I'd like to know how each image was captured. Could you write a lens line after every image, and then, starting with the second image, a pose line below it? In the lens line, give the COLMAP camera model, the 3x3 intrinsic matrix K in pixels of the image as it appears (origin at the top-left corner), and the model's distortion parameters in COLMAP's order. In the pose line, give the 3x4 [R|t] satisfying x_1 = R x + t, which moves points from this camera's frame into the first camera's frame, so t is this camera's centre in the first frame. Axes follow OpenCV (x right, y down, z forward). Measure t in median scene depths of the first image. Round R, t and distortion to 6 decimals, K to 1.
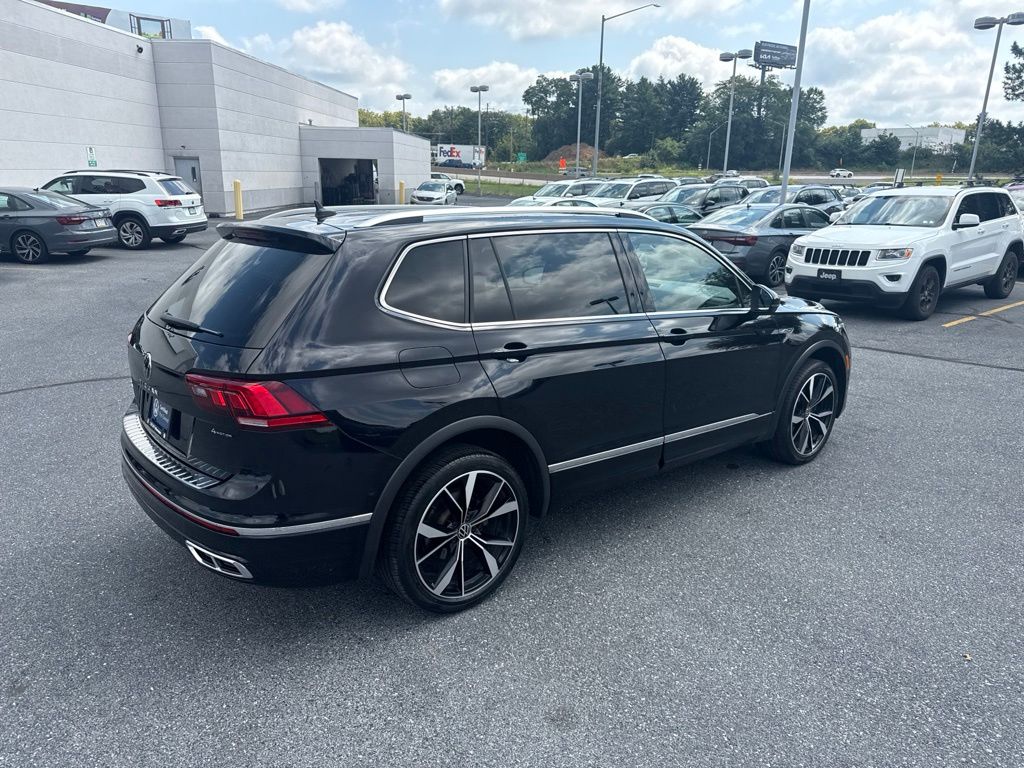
lens RADIAL K [[730.5, 0, 509.5], [0, 730.5, 380.2], [0, 0, 1]] dist [0.020096, -0.022729]
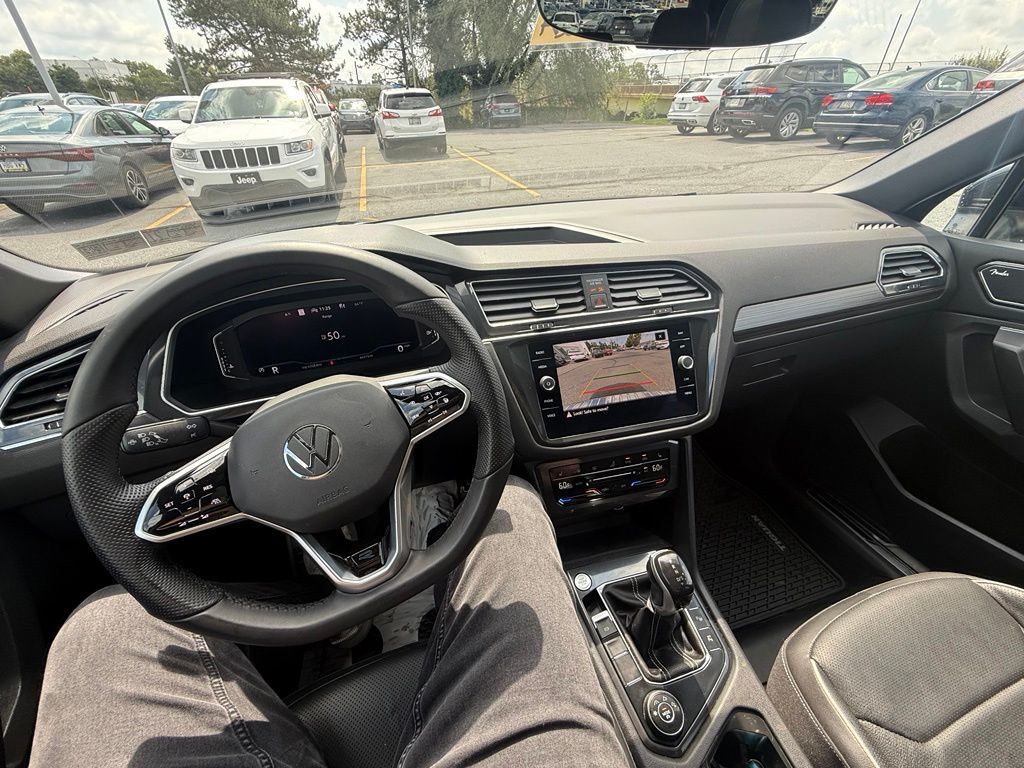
lens RADIAL K [[416.2, 0, 508.4], [0, 416.2, 384.0], [0, 0, 1]] dist [-0.002638, -0.000428]
pose [[0.386000, -0.519551, 0.762280, 0.022962], [0.253363, 0.854251, 0.453940, -0.062443], [-0.887024, 0.017913, 0.461376, 0.379368]]
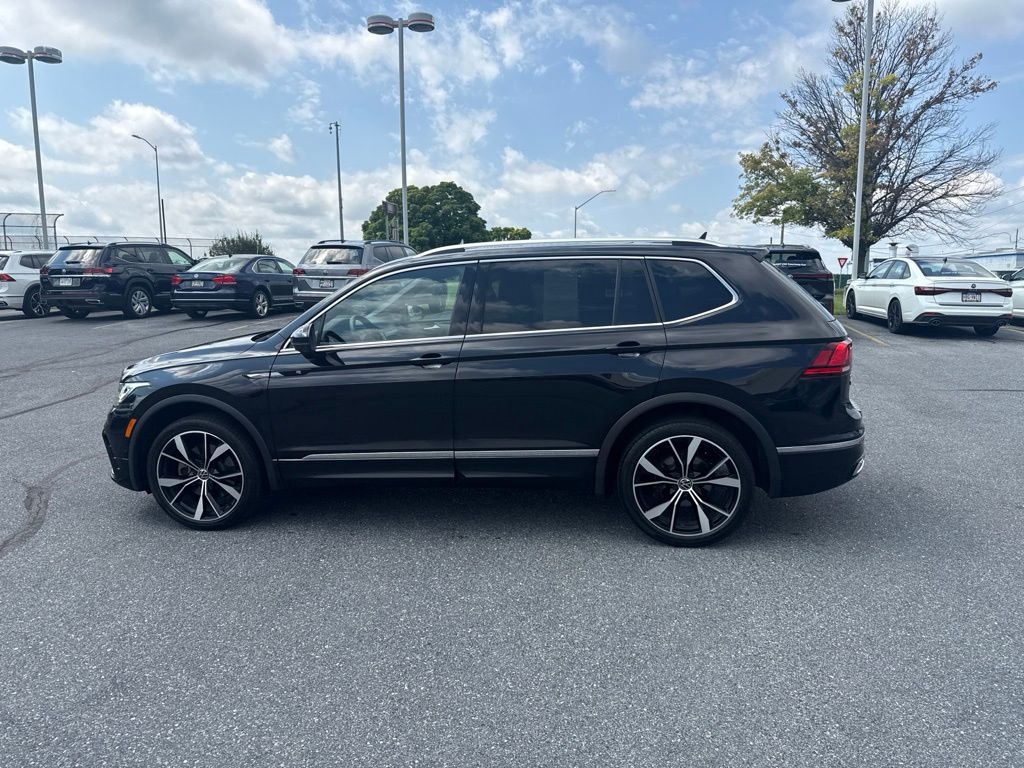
lens RADIAL K [[720.0, 0, 507.4], [0, 720.0, 389.7], [0, 0, 1]] dist [0.069175, -0.100256]
pose [[-0.647186, -0.120900, 0.752684, -0.286230], [0.205542, 0.923105, 0.325007, -0.130314], [-0.734100, 0.365048, -0.572571, 0.575217]]
